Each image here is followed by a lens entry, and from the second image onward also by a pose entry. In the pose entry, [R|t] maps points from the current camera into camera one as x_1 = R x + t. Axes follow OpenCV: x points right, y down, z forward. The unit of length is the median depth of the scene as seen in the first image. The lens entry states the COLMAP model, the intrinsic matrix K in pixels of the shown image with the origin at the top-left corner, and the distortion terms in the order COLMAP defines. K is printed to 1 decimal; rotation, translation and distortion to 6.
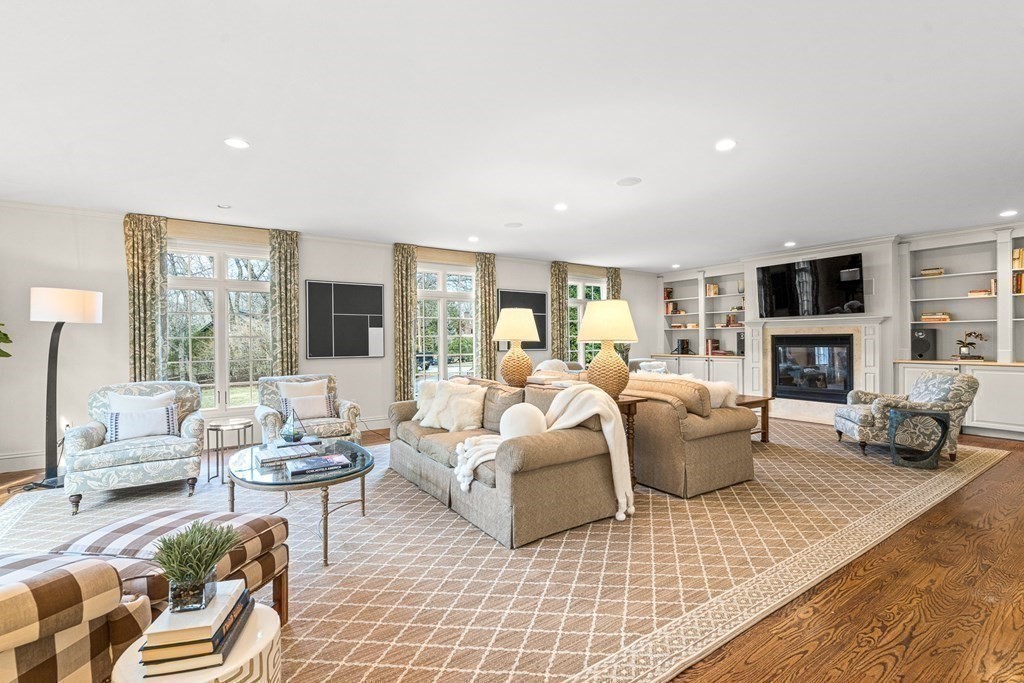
lens RADIAL K [[467.2, 0, 512.0], [0, 467.2, 340.4], [0, 0, 1]] dist [-0.001511, 0.001626]
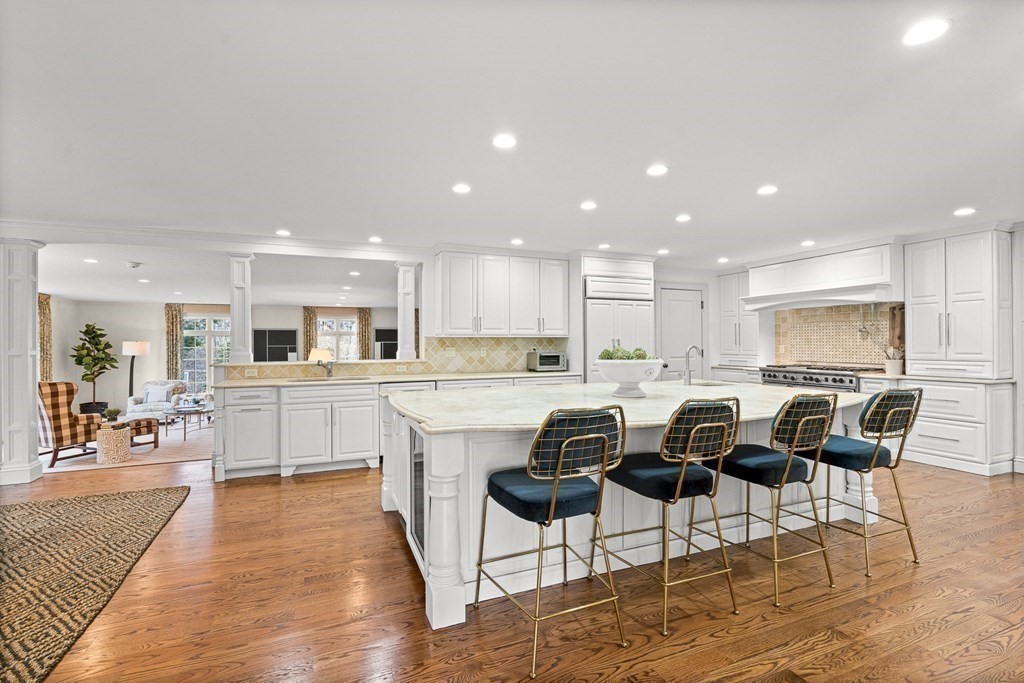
lens RADIAL K [[467.2, 0, 513.0], [0, 467.2, 341.2], [0, 0, 1]] dist [-0.001511, 0.001626]
pose [[0.980257, 0.006655, -0.197616, 1.033165], [-0.006663, 0.999978, 0.000624, -0.088698], [0.197616, 0.000705, 0.980279, -0.710989]]
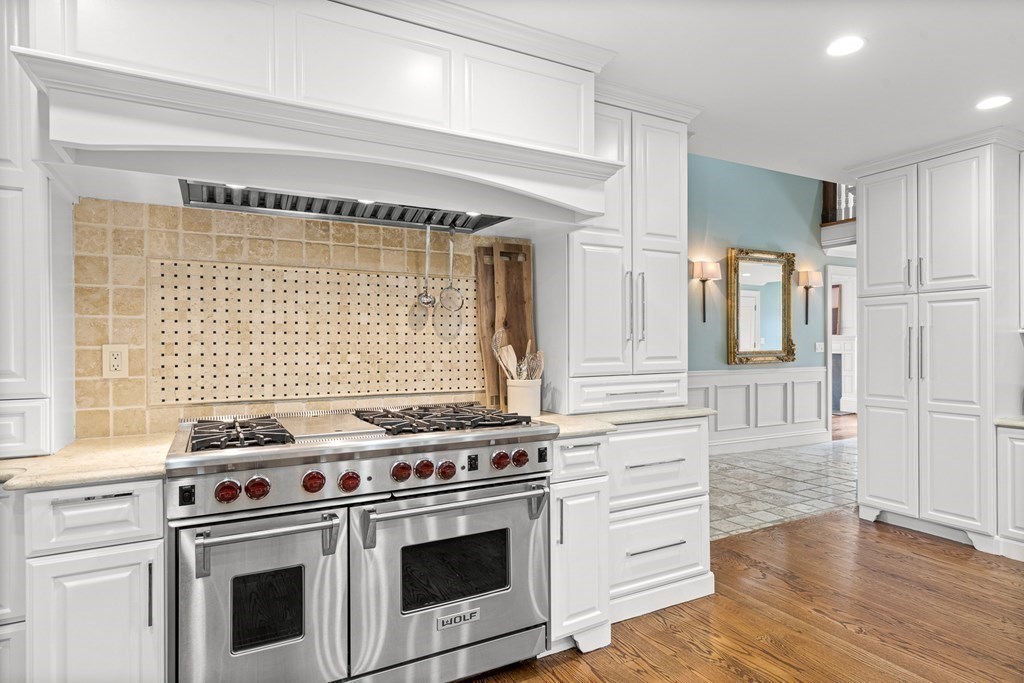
lens RADIAL K [[563.9, 0, 518.3], [0, 563.9, 343.9], [0, 0, 1]] dist [0.003186, -0.000850]
pose [[0.111891, 0.012181, 0.993646, 1.155199], [0.001180, 0.999923, -0.012390, -0.078310], [-0.993720, 0.002558, 0.111868, 0.327827]]
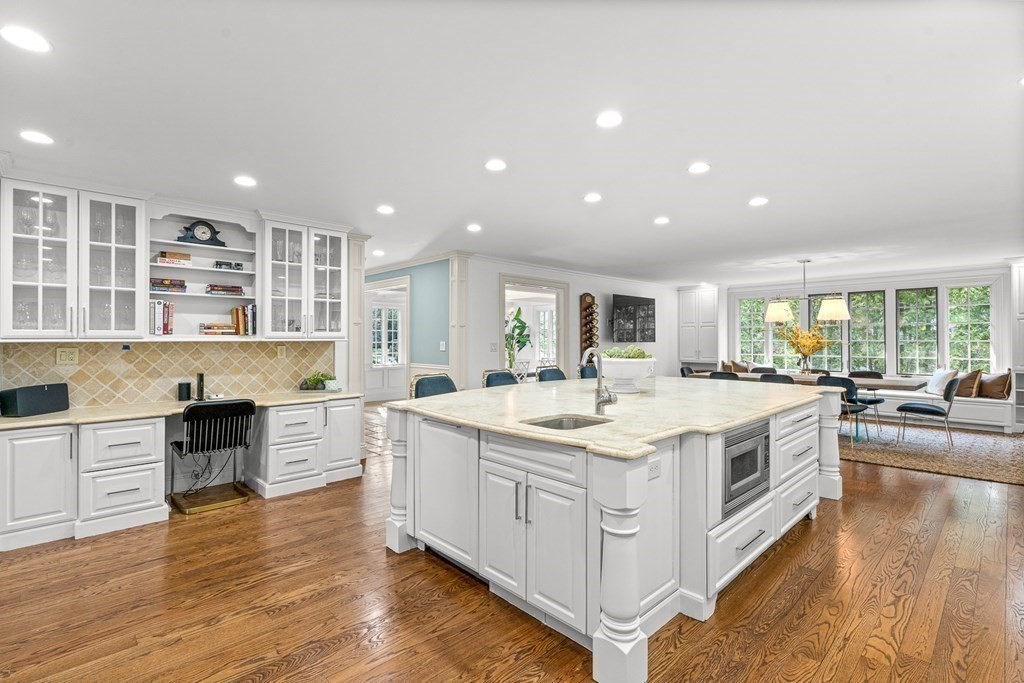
lens RADIAL K [[467.2, 0, 513.5], [0, 467.2, 342.8], [0, 0, 1]] dist [-0.001511, 0.001626]
pose [[-0.986842, 0.008680, -0.161453, 1.534252], [0.009465, 0.999947, -0.004098, -0.097925], [0.161409, -0.005572, -0.986872, 0.704238]]
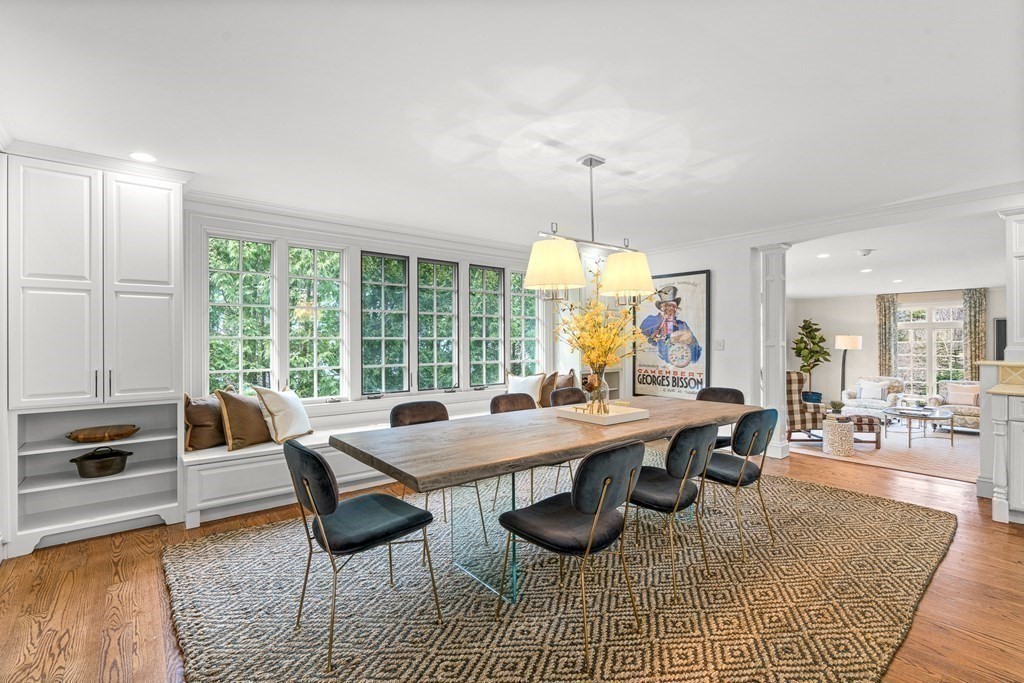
lens RADIAL K [[467.2, 0, 513.0], [0, 467.2, 338.1], [0, 0, 1]] dist [-0.001511, 0.001626]
pose [[0.100519, 0.007508, -0.994907, 0.913372], [0.000119, 0.999971, 0.007558, -0.080550], [0.994935, -0.000878, 0.100515, -0.695290]]
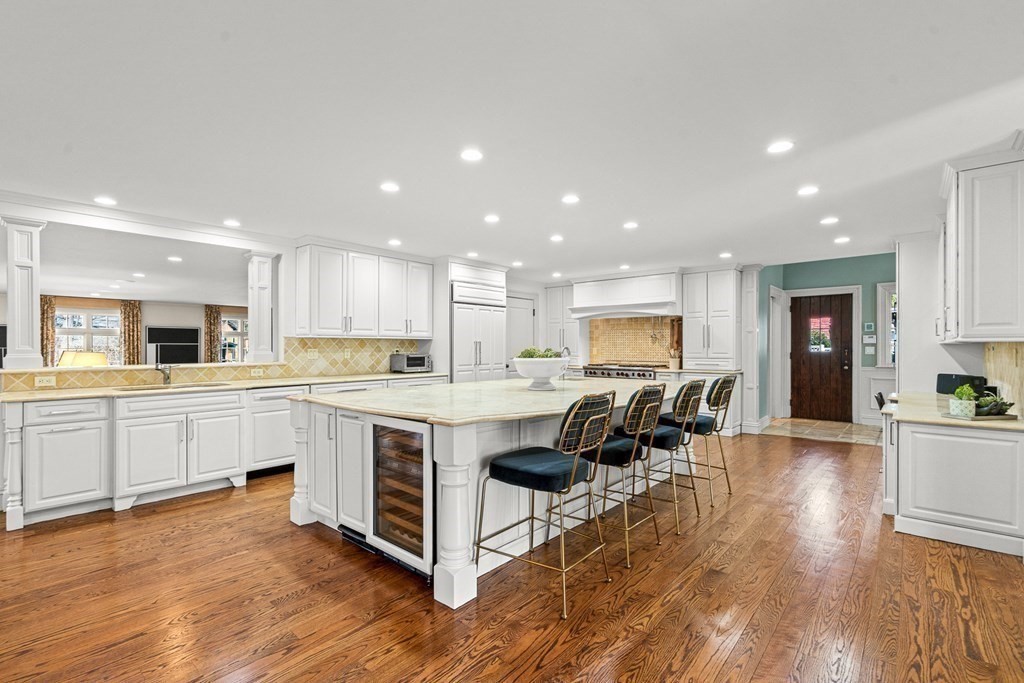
lens RADIAL K [[467.2, 0, 516.9], [0, 467.2, 347.4], [0, 0, 1]] dist [-0.001511, 0.001626]
pose [[0.965023, 0.011128, 0.261929, 0.849007], [-0.011784, 0.999930, 0.000937, -0.082045], [-0.261900, -0.003990, 0.965087, -0.753940]]
